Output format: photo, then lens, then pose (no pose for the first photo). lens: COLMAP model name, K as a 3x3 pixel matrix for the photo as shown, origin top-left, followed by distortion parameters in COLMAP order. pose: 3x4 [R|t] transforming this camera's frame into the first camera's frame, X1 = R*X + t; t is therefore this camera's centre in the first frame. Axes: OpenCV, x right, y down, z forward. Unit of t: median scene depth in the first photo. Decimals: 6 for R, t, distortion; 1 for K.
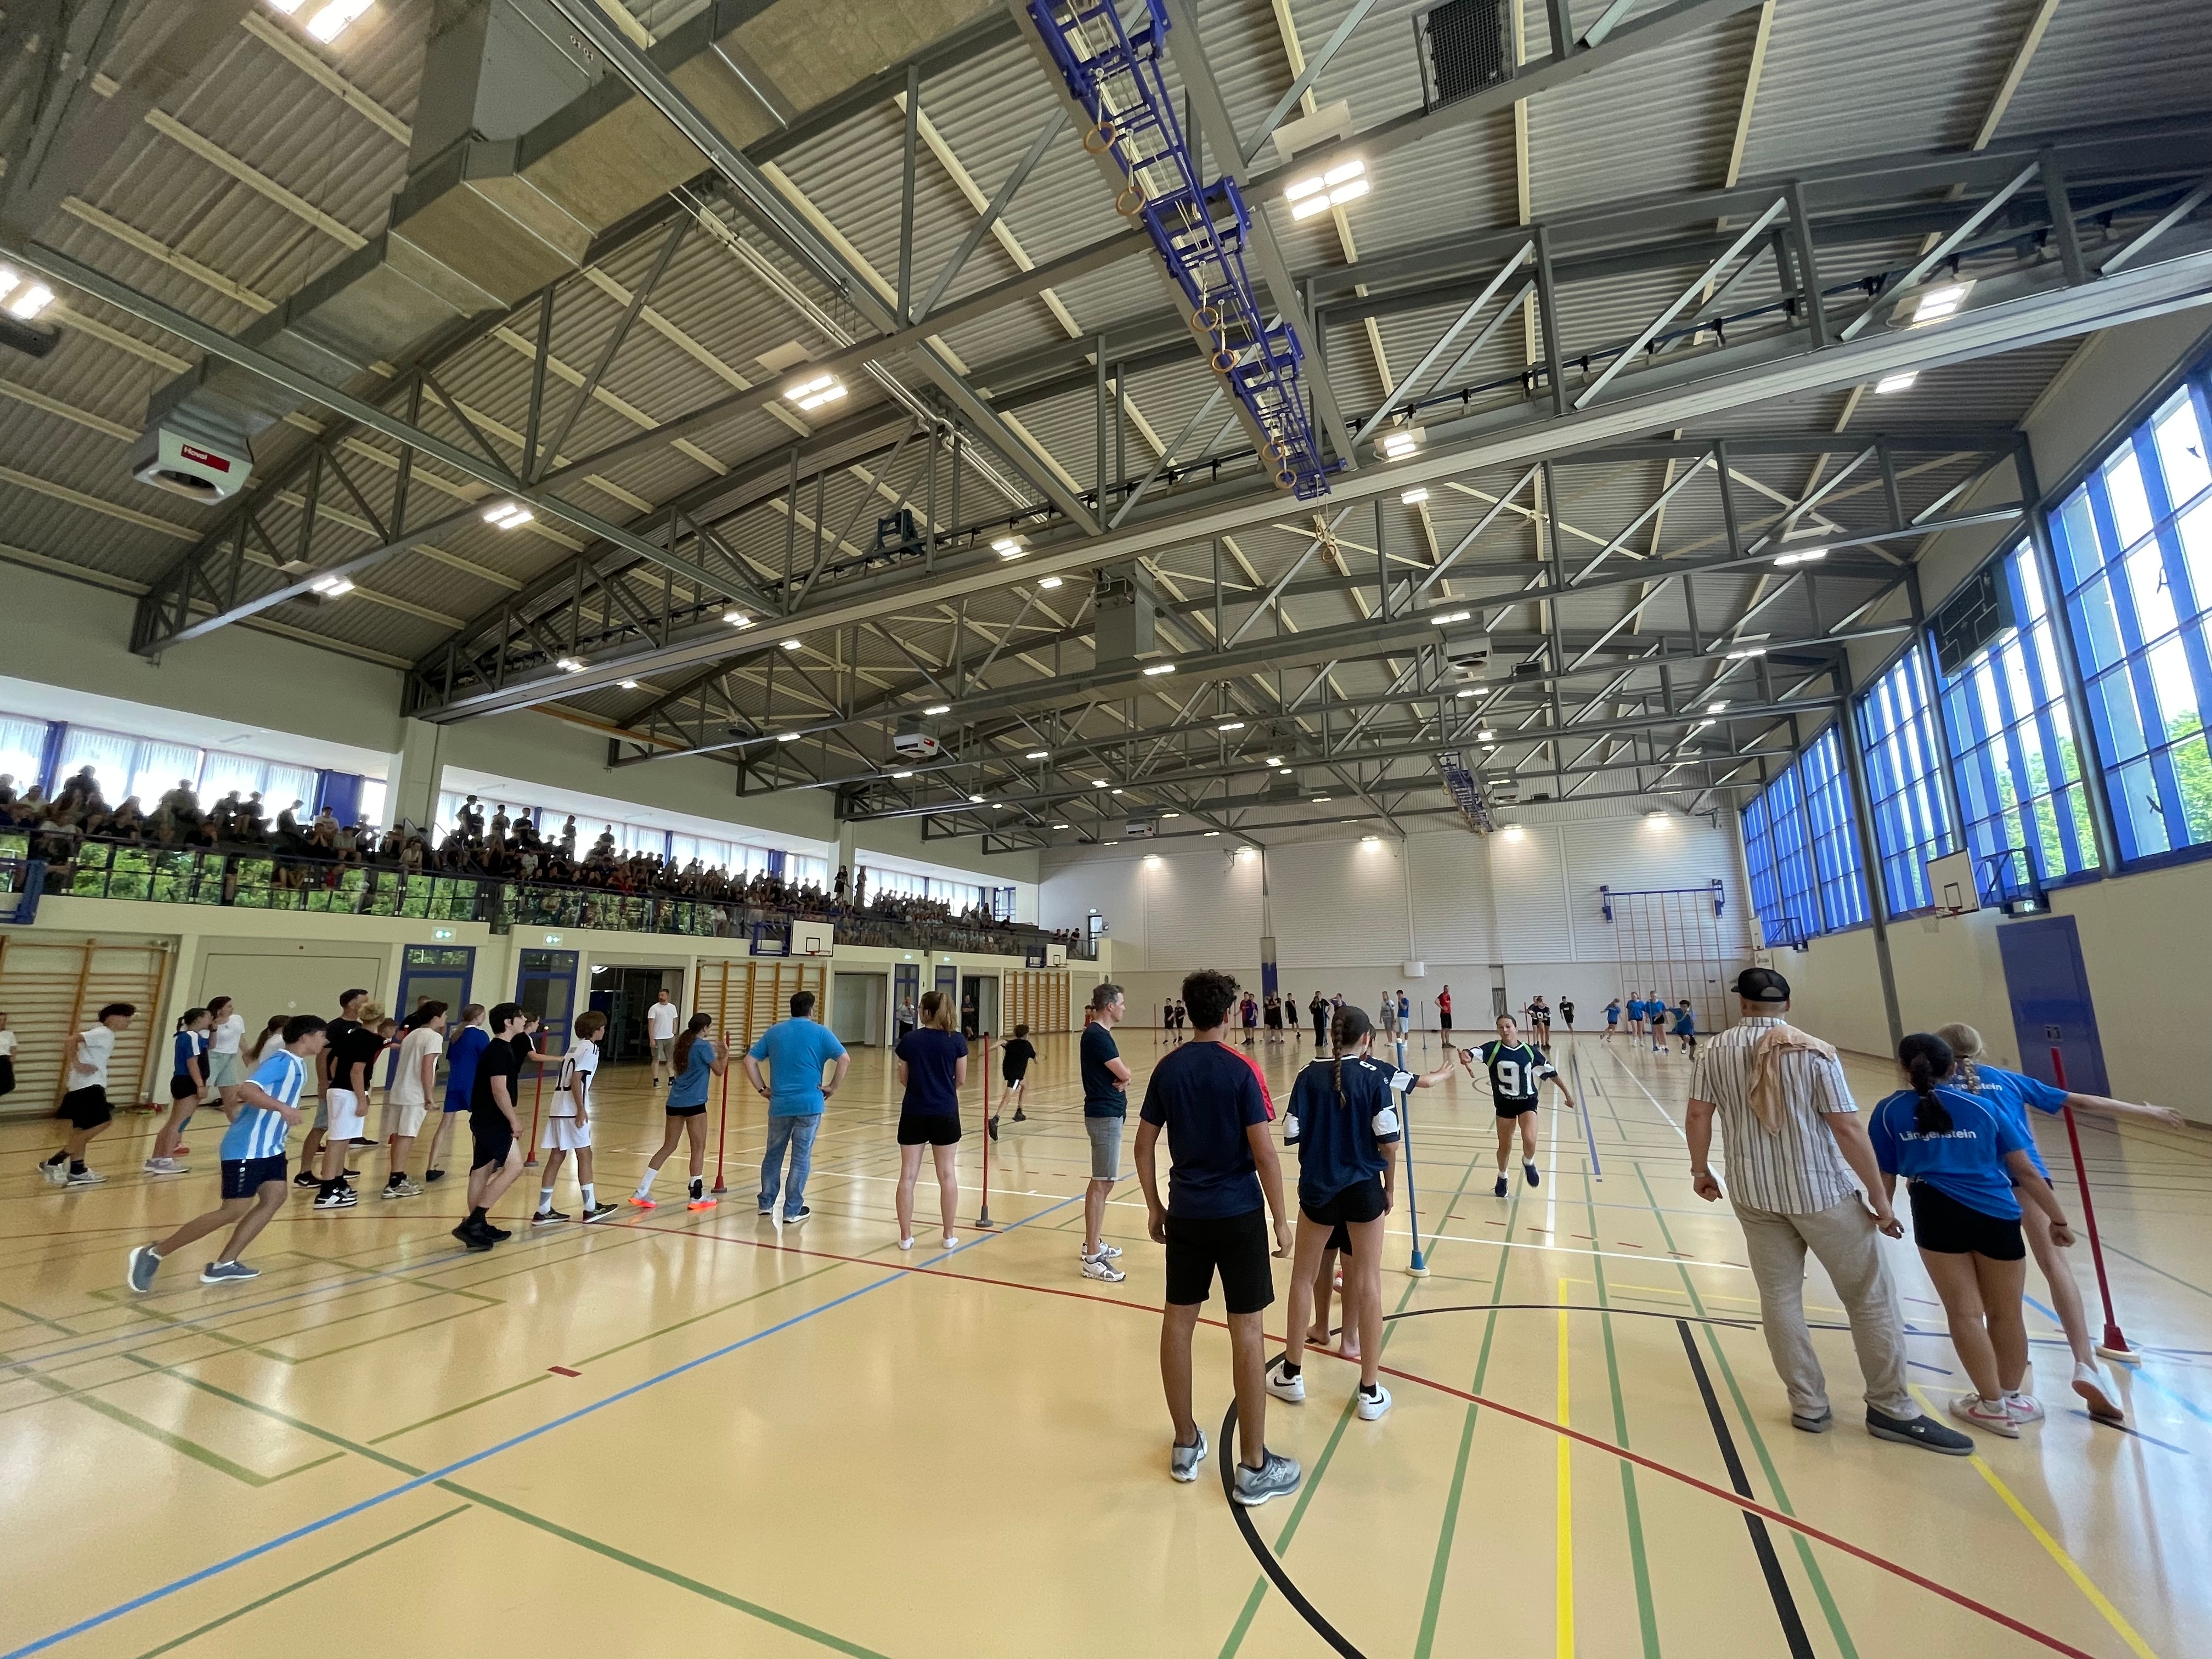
lens RADIAL K [[894.4, 0, 1106.0], [0, 894.4, 829.5], [0, 0, 1]] dist [-0.013282, -0.000236]
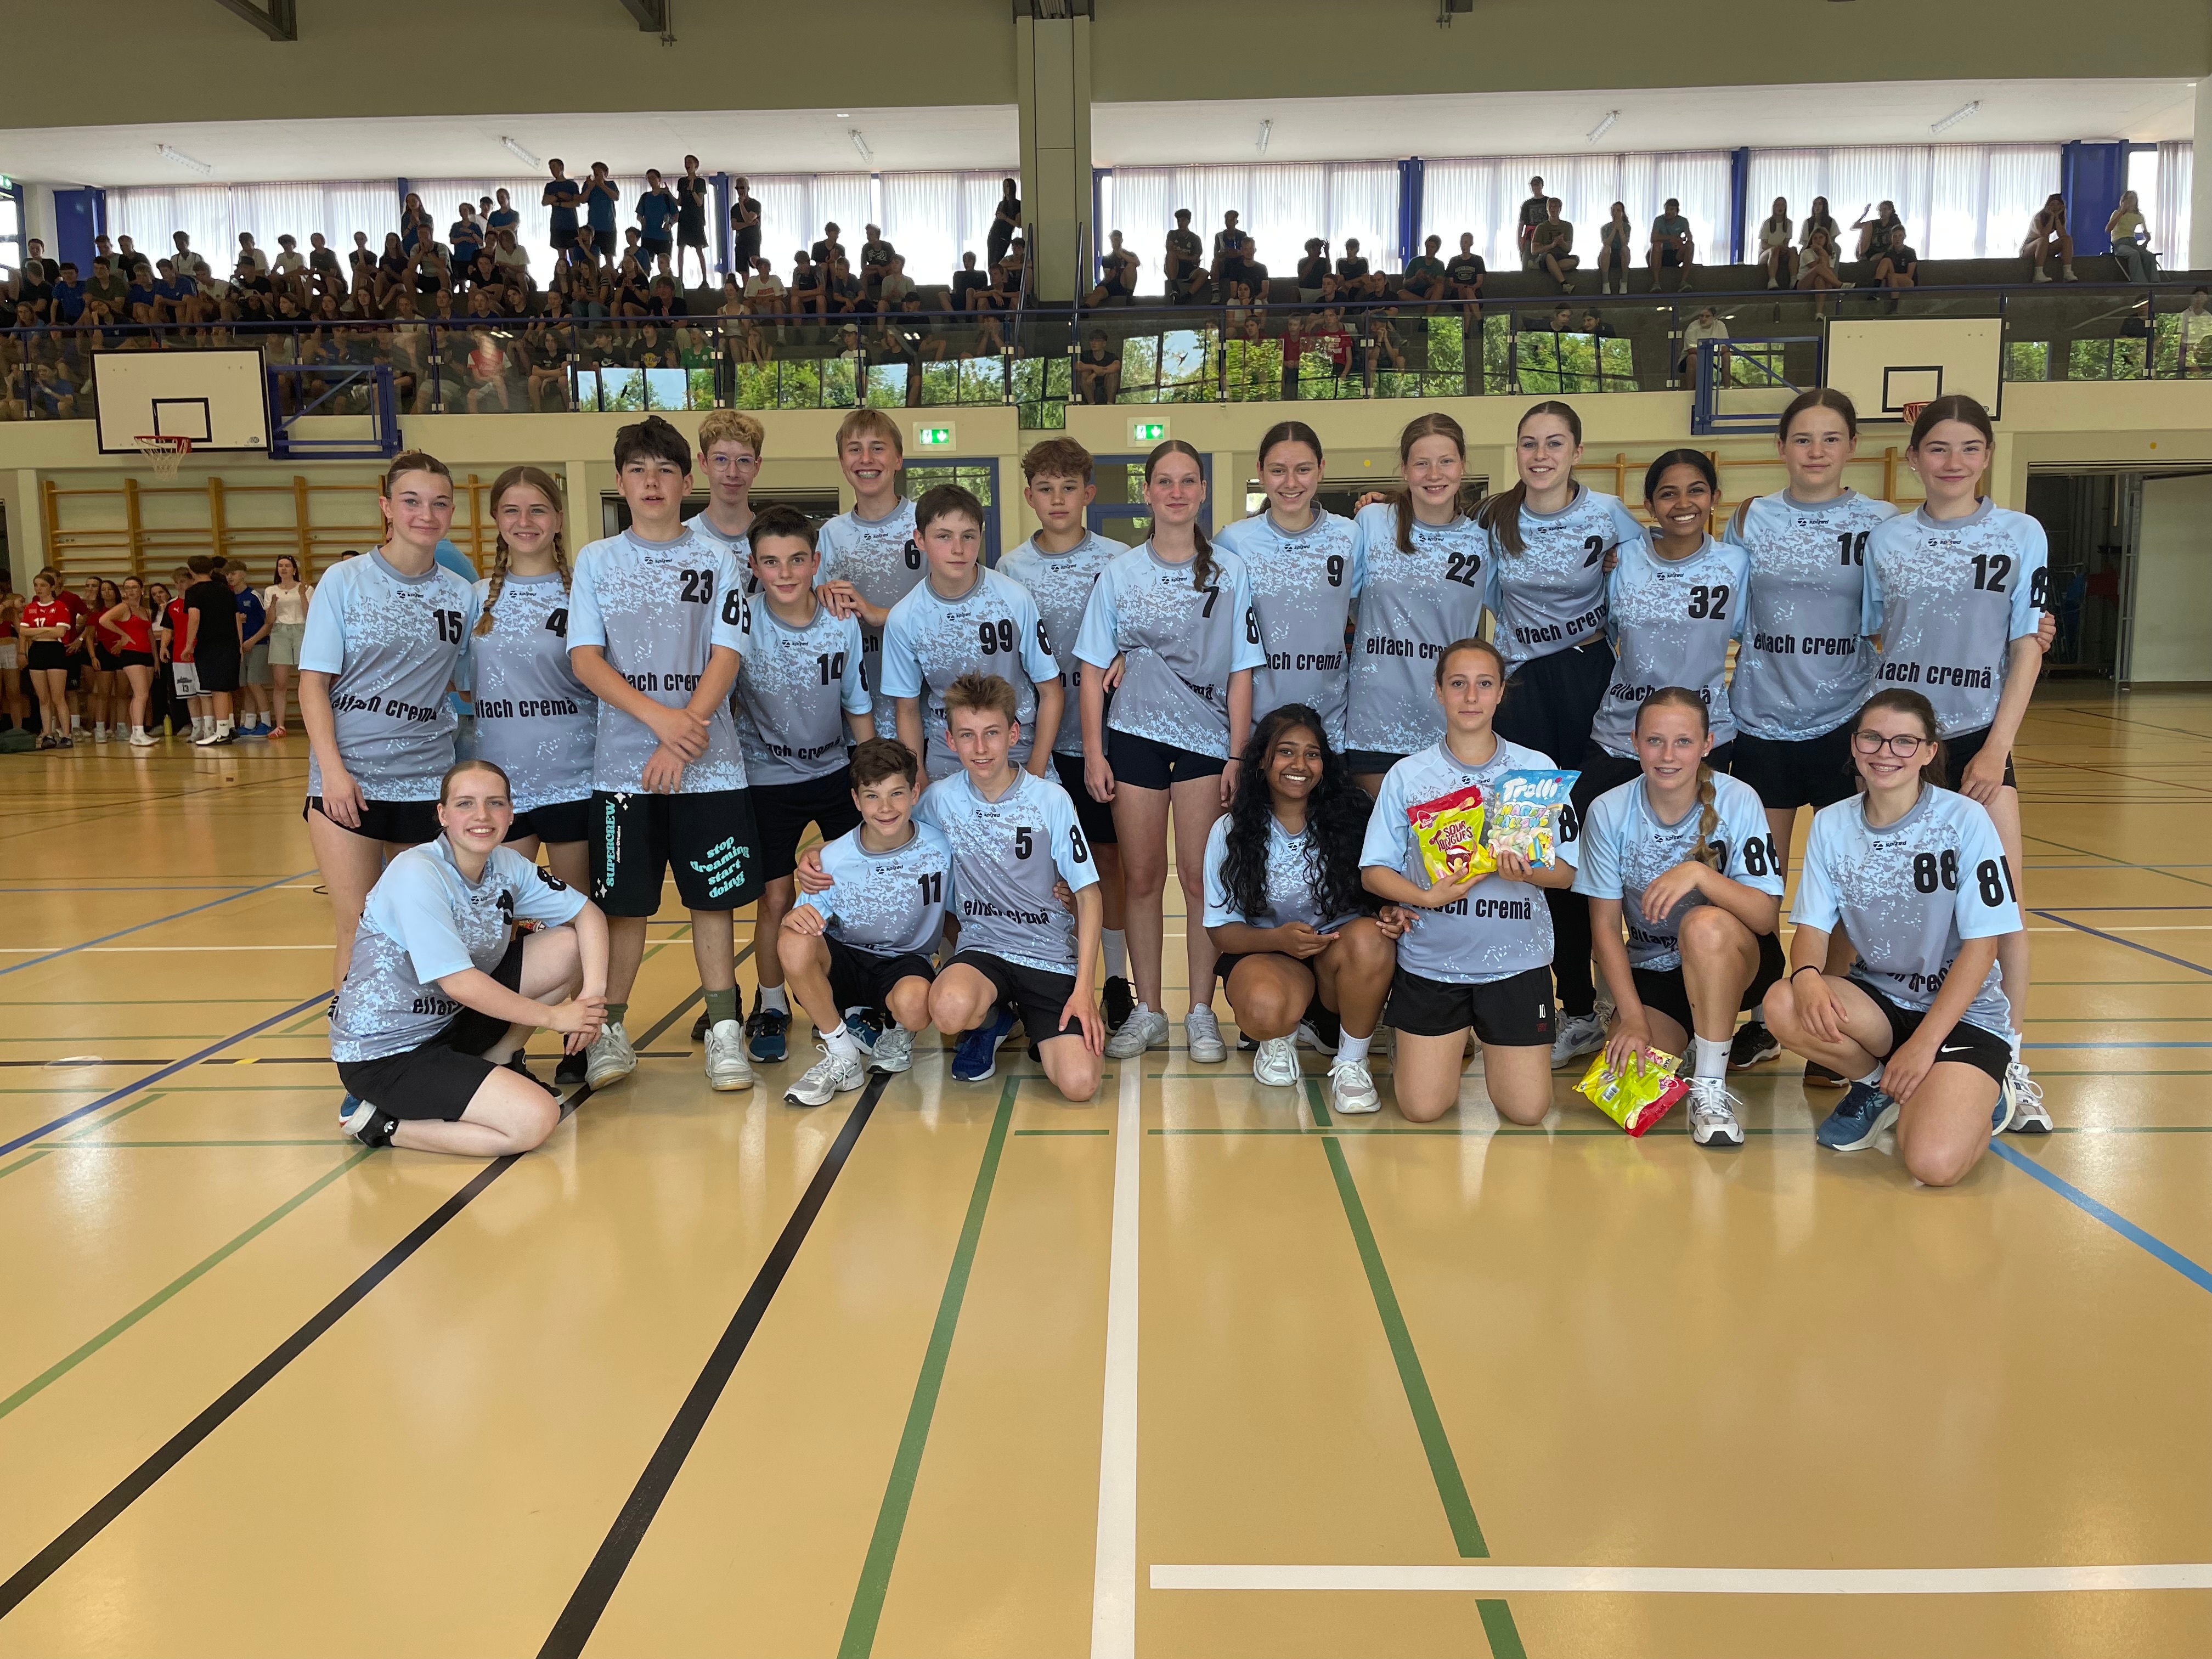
lens RADIAL K [[1667.3, 0, 1106.0], [0, 1667.3, 829.5], [0, 0, 1]] dist [0.089854, -0.158933]
pose [[0.444993, 0.149850, -0.882908, 0.225642], [0.178512, 0.951273, 0.251424, 0.084007], [0.877562, -0.269491, 0.396559, 0.474131]]
